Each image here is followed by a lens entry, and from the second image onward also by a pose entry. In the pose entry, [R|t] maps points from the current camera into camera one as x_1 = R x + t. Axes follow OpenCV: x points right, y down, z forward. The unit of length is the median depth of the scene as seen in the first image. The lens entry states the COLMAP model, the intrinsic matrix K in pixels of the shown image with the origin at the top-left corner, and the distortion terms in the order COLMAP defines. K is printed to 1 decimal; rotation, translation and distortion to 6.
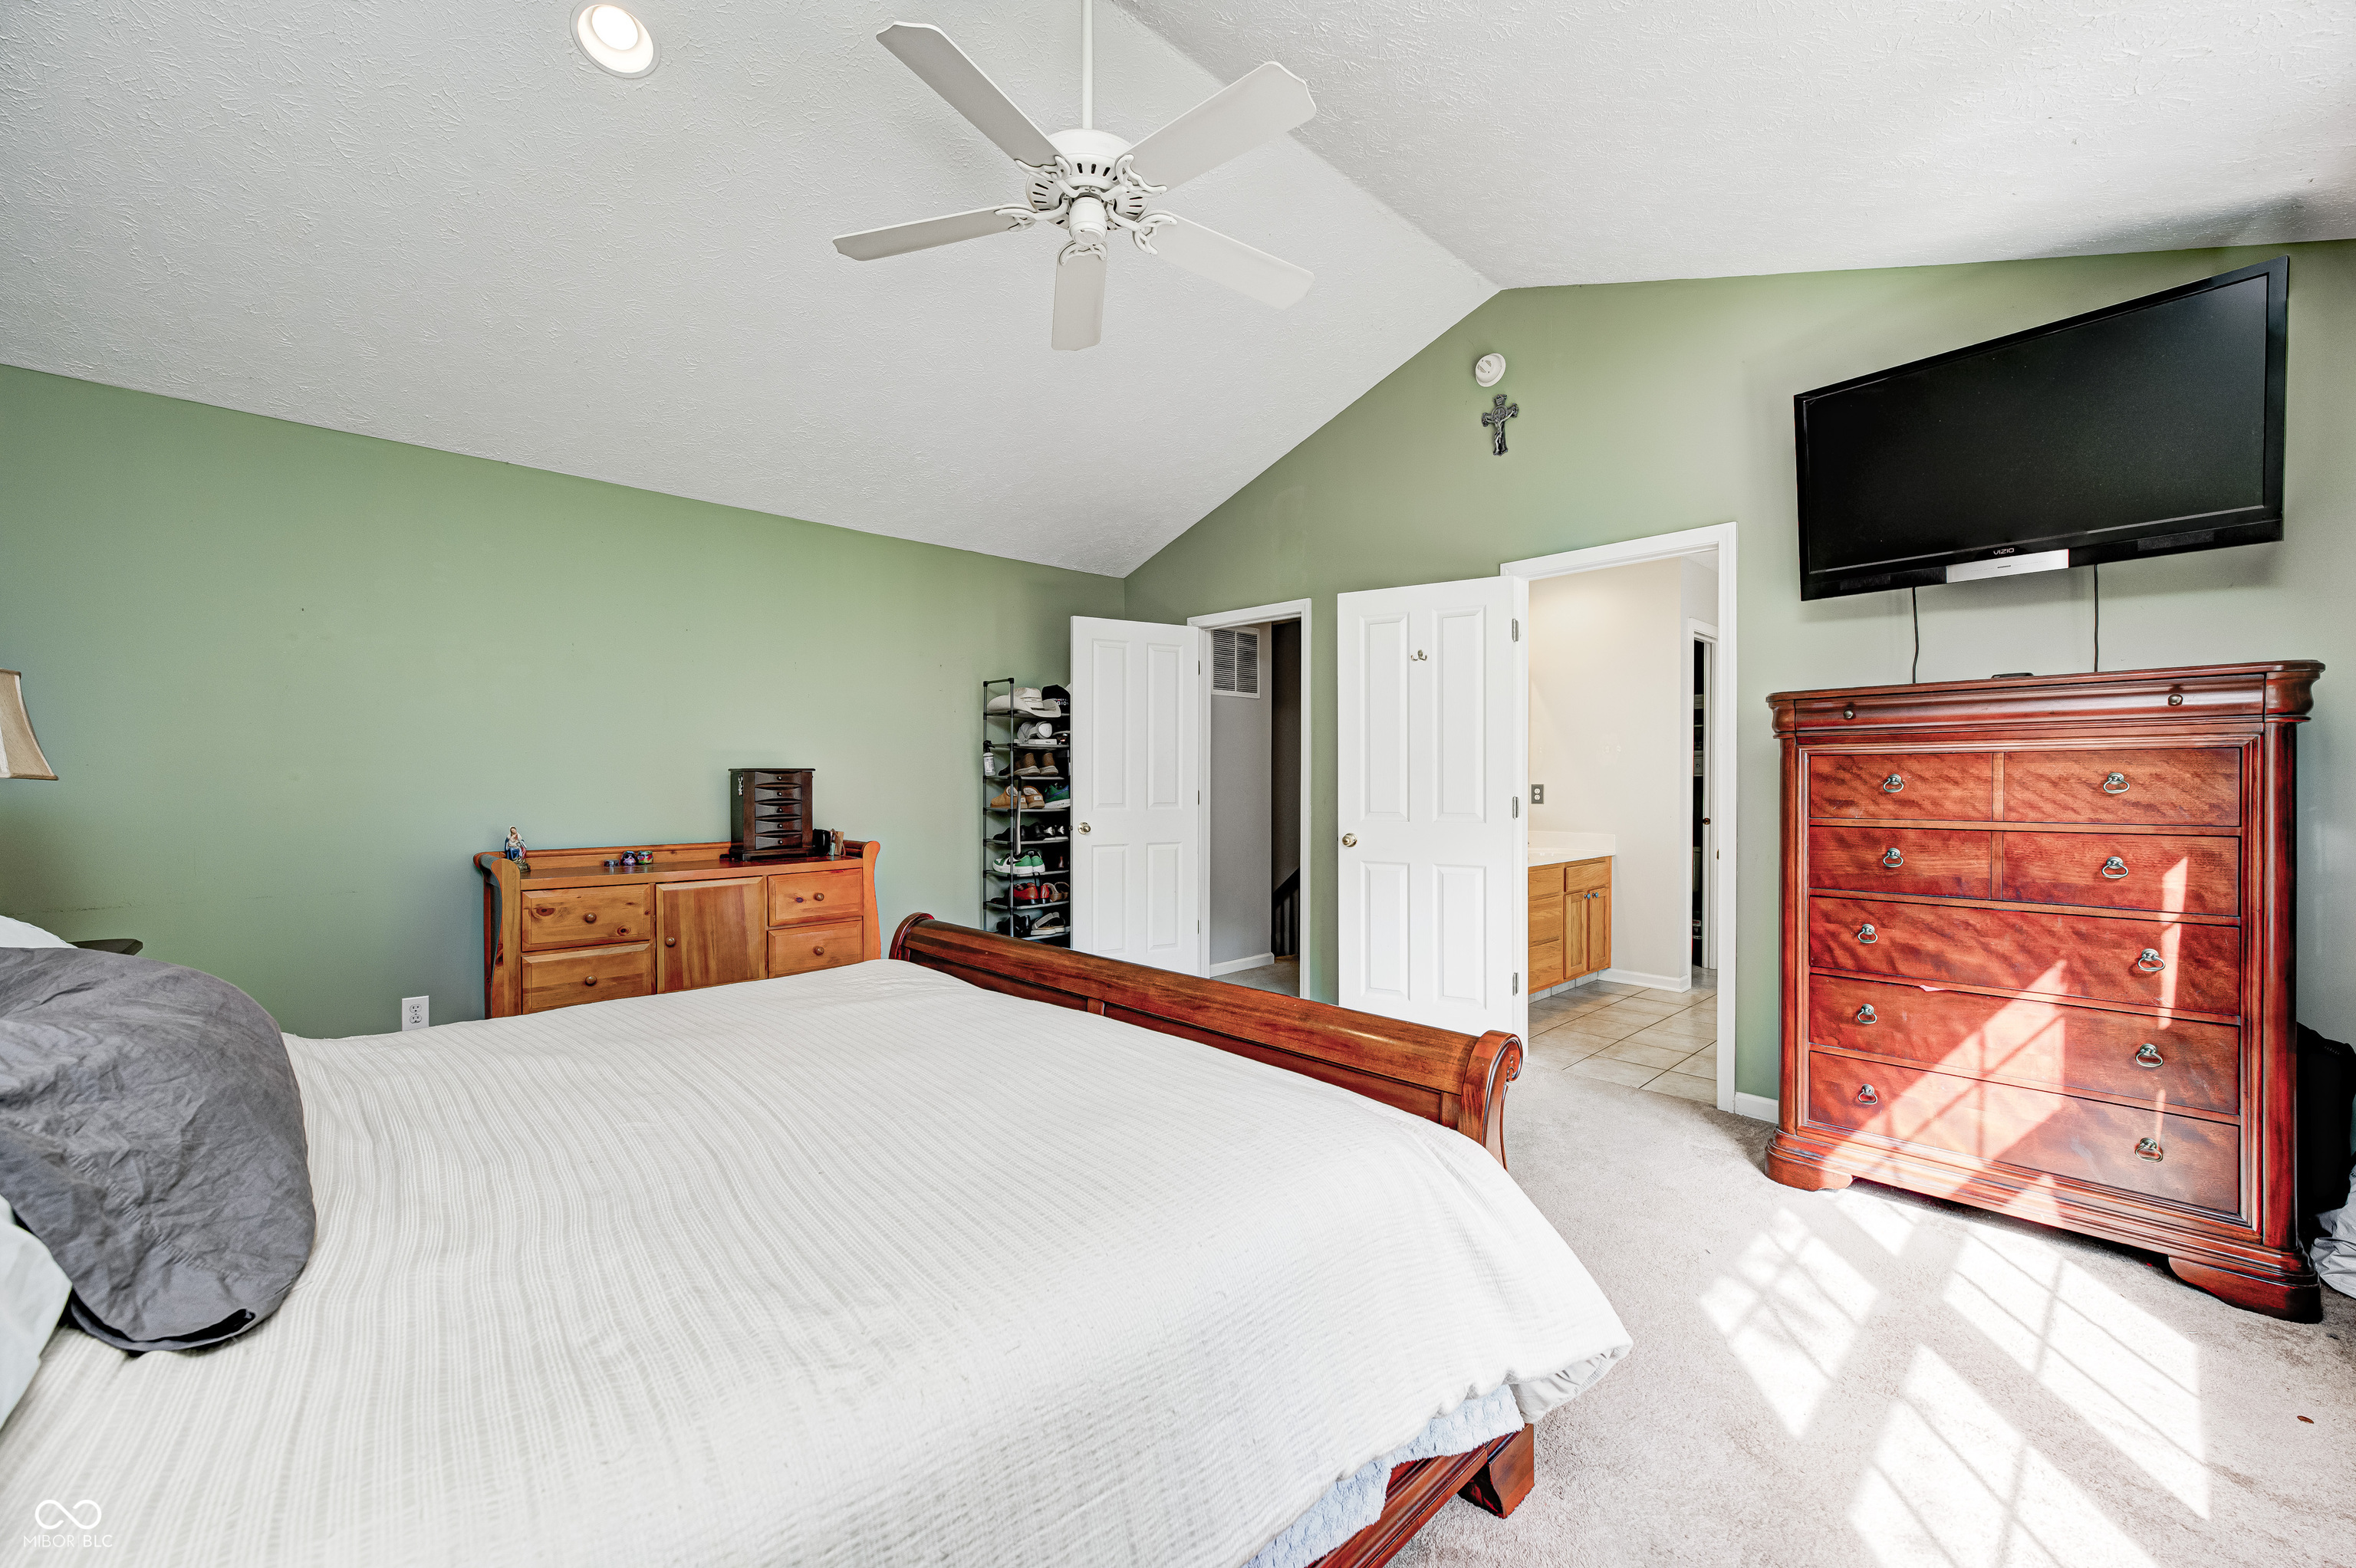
lens RADIAL K [[928.1, 0, 1178.0], [0, 928.1, 784.0], [0, 0, 1]] dist [-0.000946, 0.000075]
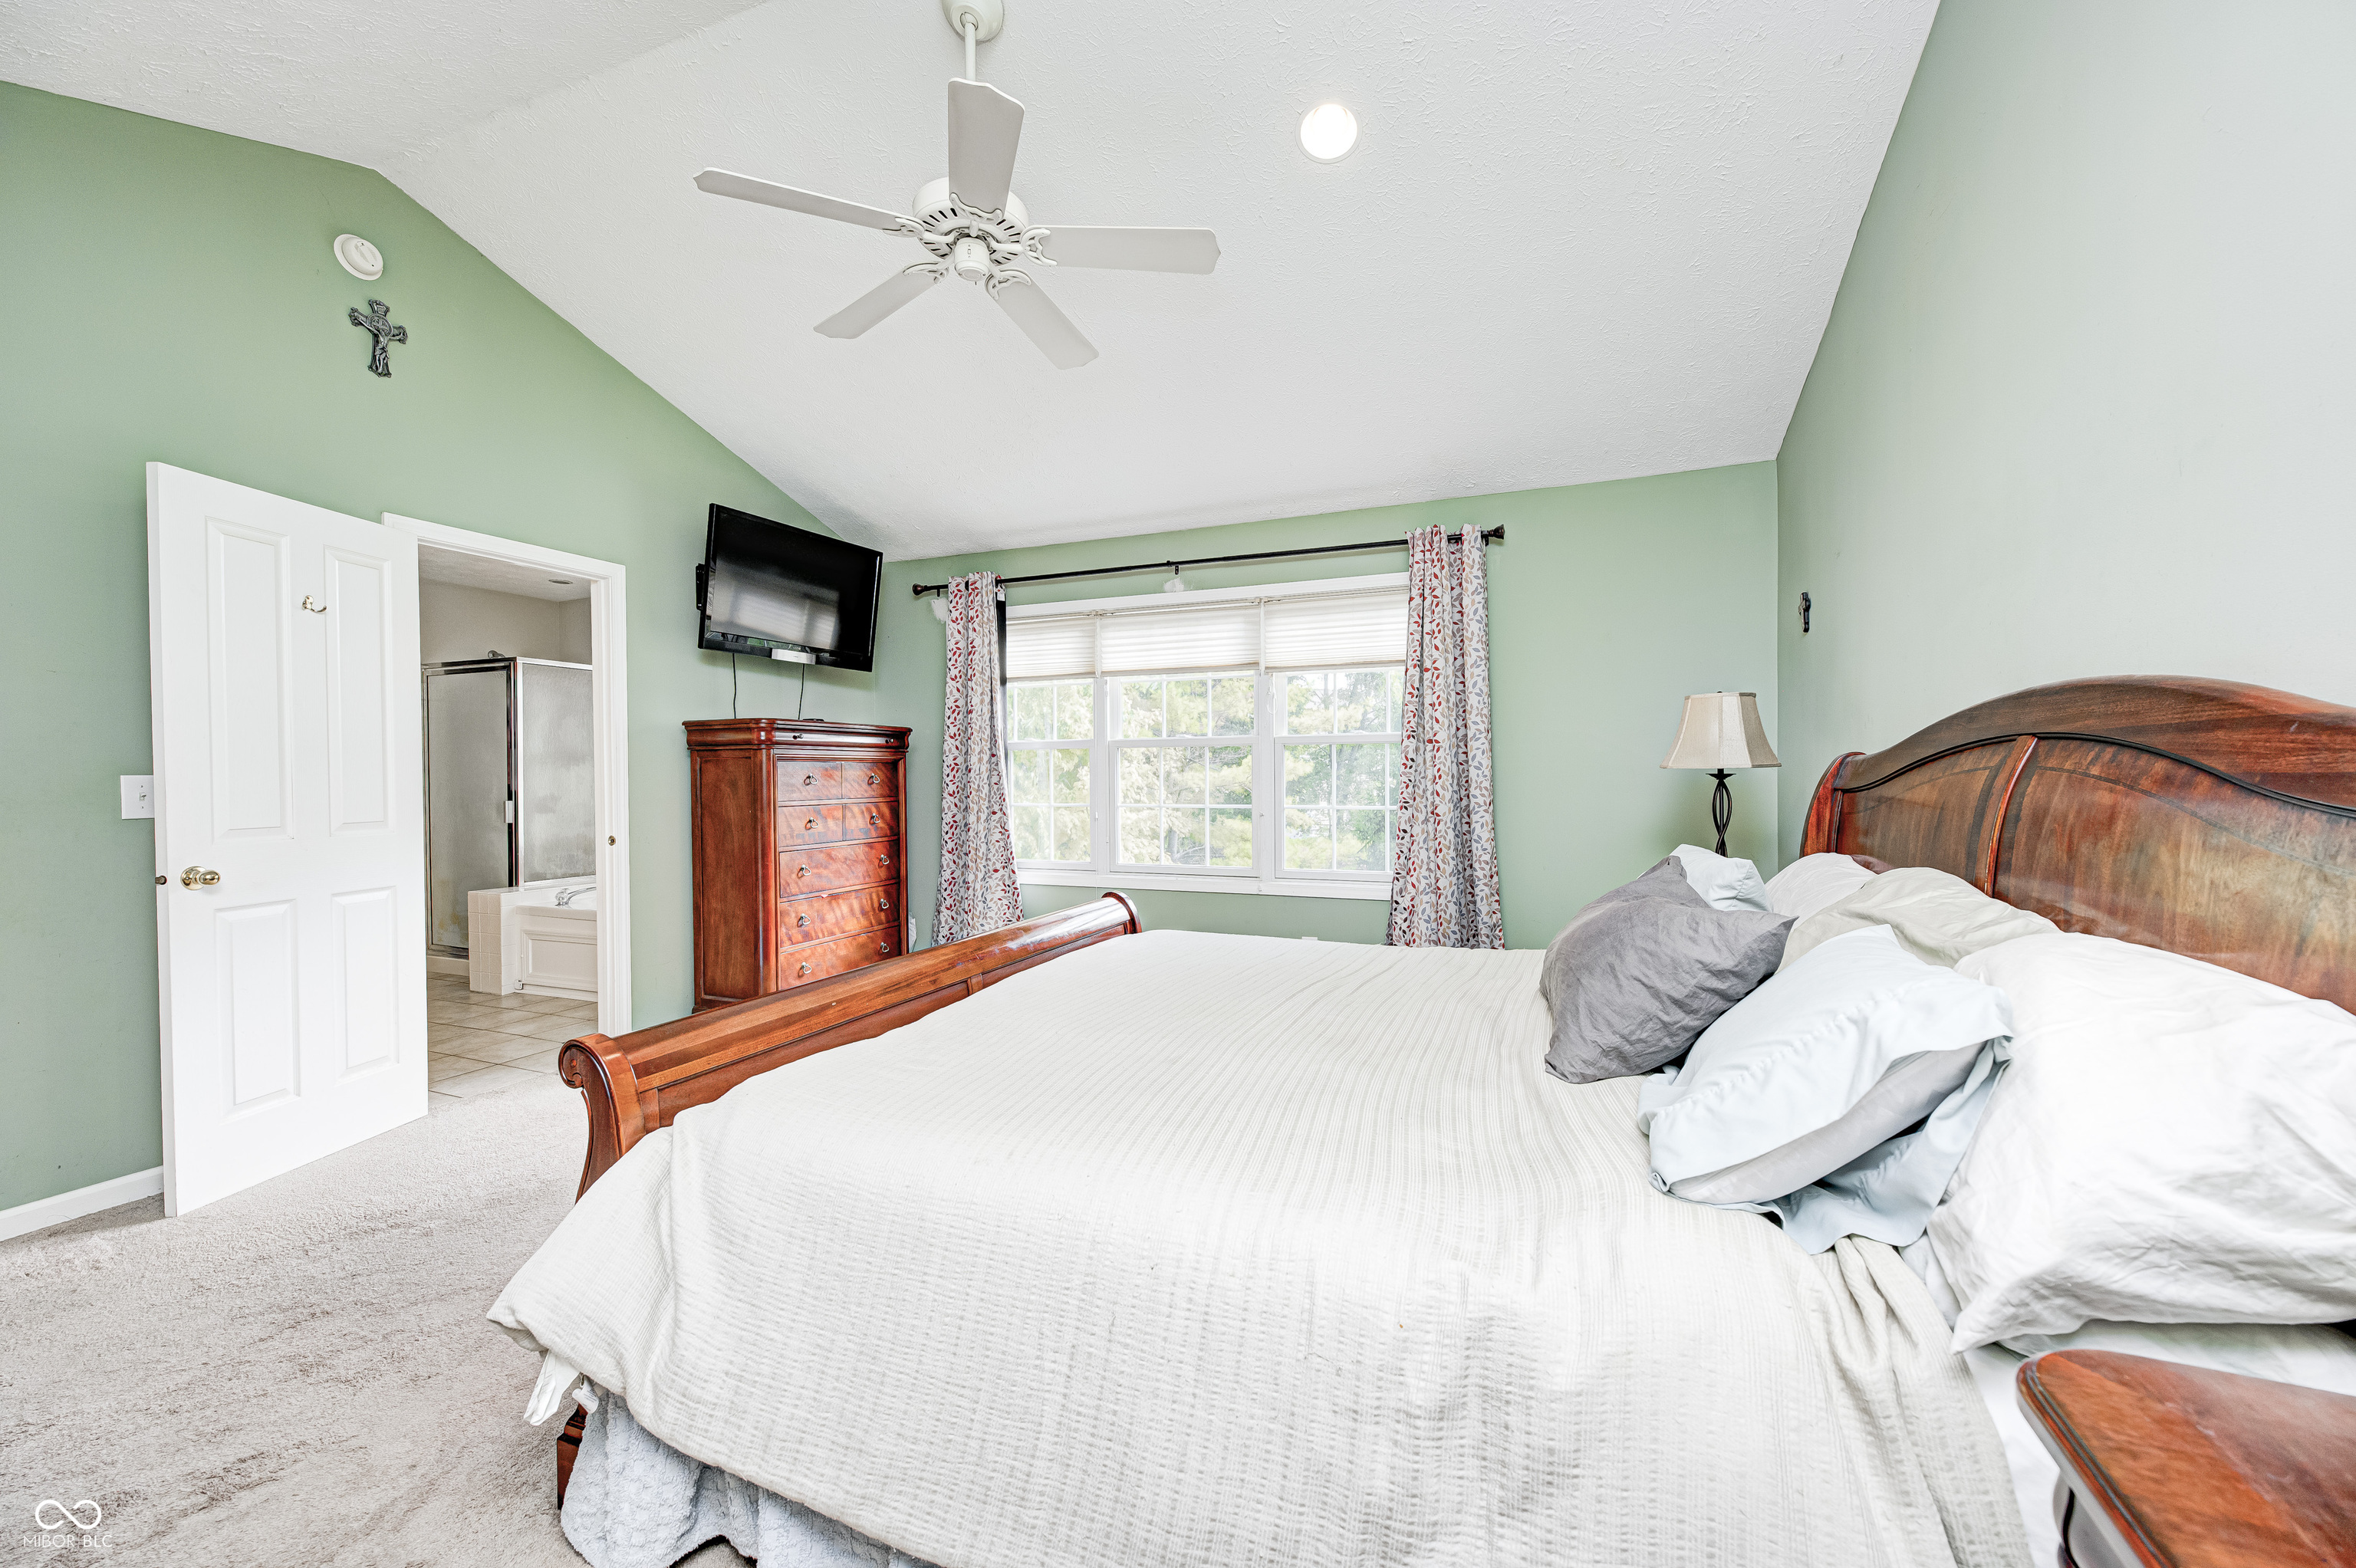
lens RADIAL K [[915.7, 0, 1178.0], [0, 915.7, 784.0], [0, 0, 1]] dist [-0.001907, -0.000070]
pose [[-0.377985, -0.009795, 0.925760, -0.789979], [0.000749, 0.999940, 0.010885, -0.007827], [-0.925812, 0.004808, -0.377955, 0.788932]]
